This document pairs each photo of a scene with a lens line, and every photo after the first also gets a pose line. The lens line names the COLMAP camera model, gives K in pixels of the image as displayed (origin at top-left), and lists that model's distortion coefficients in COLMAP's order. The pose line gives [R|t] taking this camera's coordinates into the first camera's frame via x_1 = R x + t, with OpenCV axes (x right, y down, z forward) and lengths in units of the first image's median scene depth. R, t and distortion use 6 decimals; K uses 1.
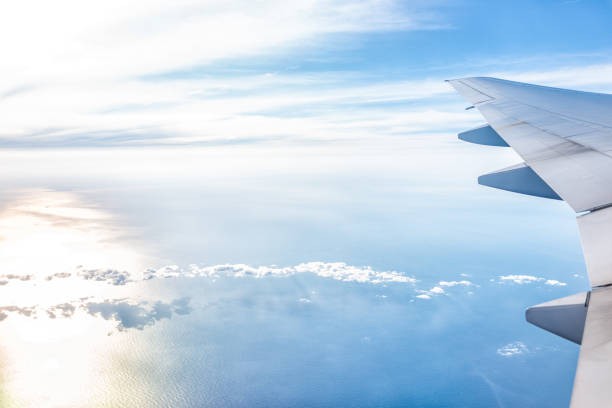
lens RADIAL K [[772.6, 0, 306.0], [0, 772.6, 204.0], [0, 0, 1]] dist [0.078402, -0.025546]
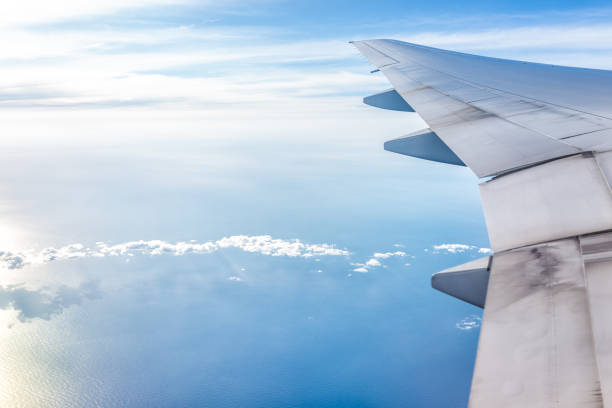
lens RADIAL K [[772.6, 0, 306.0], [0, 772.6, 204.0], [0, 0, 1]] dist [0.078402, -0.025546]
pose [[0.978666, -0.017197, 0.204736, -0.097480], [0.007996, 0.998924, 0.045684, -0.004058], [-0.205301, -0.043072, 0.977751, 0.087877]]
